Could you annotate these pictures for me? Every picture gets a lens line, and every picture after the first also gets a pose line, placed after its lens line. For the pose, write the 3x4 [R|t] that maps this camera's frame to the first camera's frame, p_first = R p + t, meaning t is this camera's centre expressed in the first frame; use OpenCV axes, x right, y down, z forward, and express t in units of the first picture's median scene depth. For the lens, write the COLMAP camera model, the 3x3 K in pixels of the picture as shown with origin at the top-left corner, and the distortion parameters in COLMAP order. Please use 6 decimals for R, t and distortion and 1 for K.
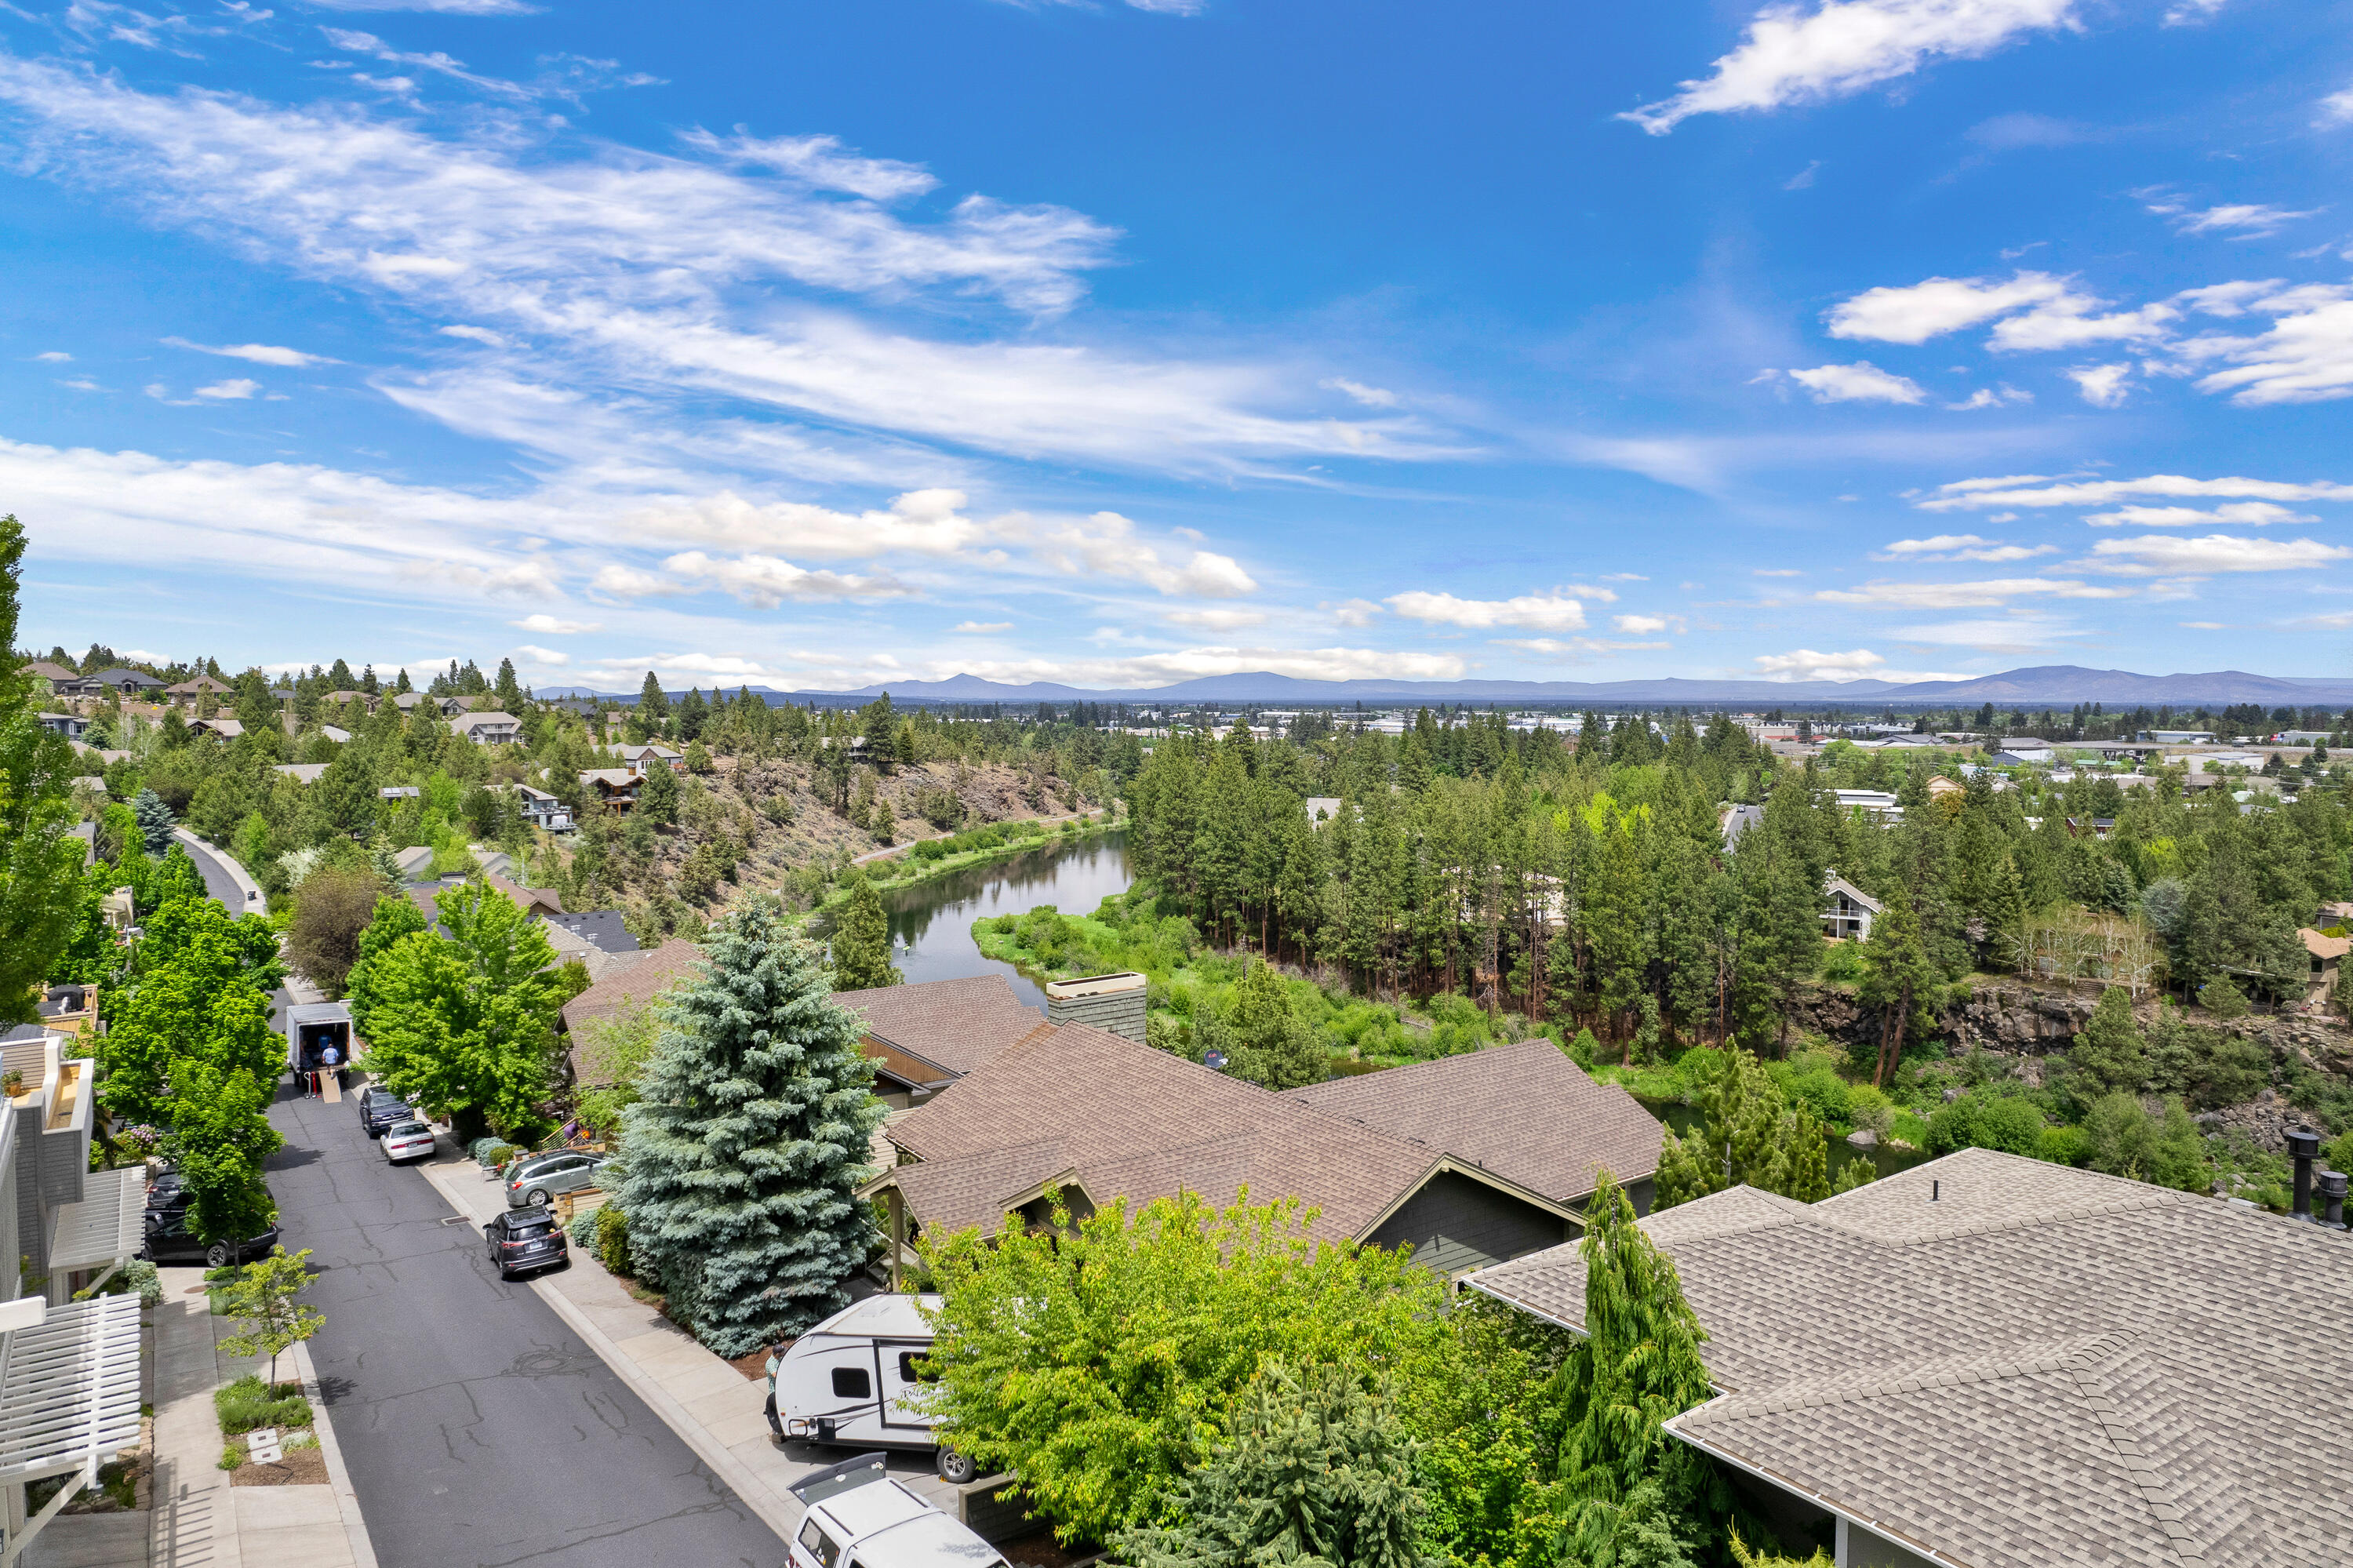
lens RADIAL K [[1532.7, 0, 1176.5], [0, 1532.7, 784.0], [0, 0, 1]] dist [-0.001962, -0.000702]
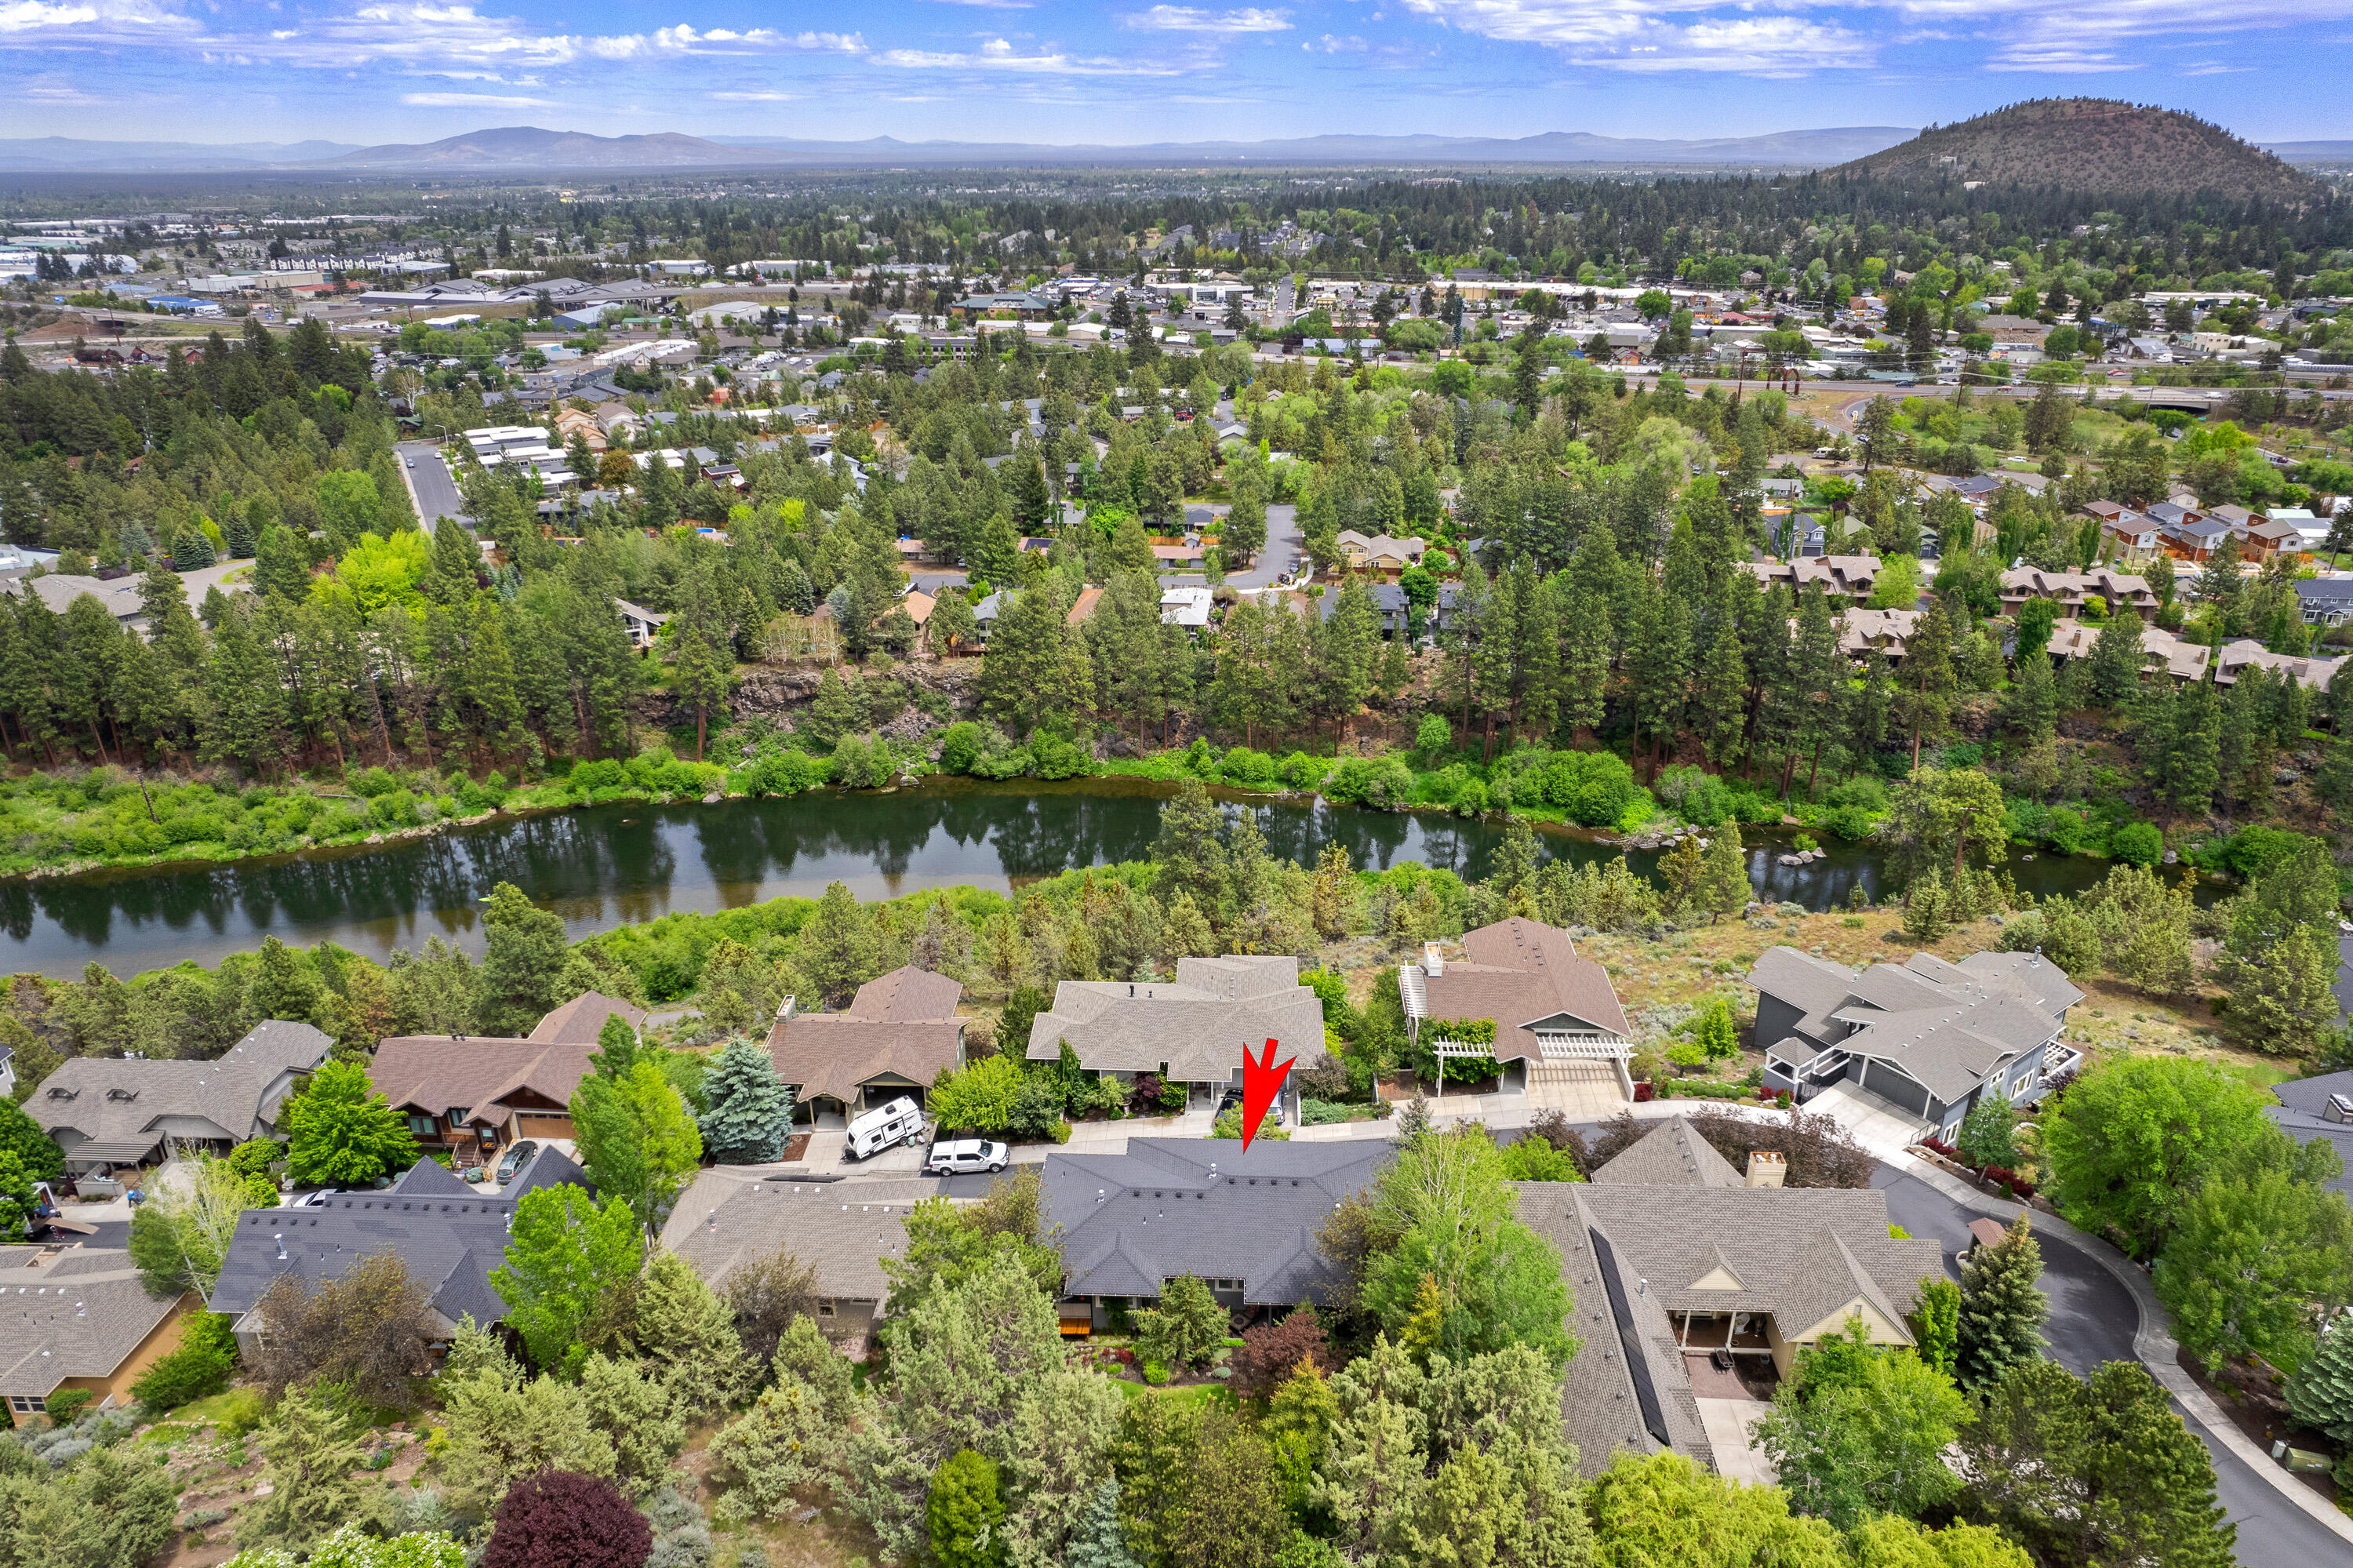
lens RADIAL K [[1532.7, 0, 1176.5], [0, 1532.7, 784.0], [0, 0, 1]] dist [-0.001962, -0.000702]
pose [[0.618541, -0.307774, 0.722968, -0.372599], [0.058227, 0.935520, 0.348443, -0.290026], [-0.783592, -0.173430, 0.596578, -0.292034]]
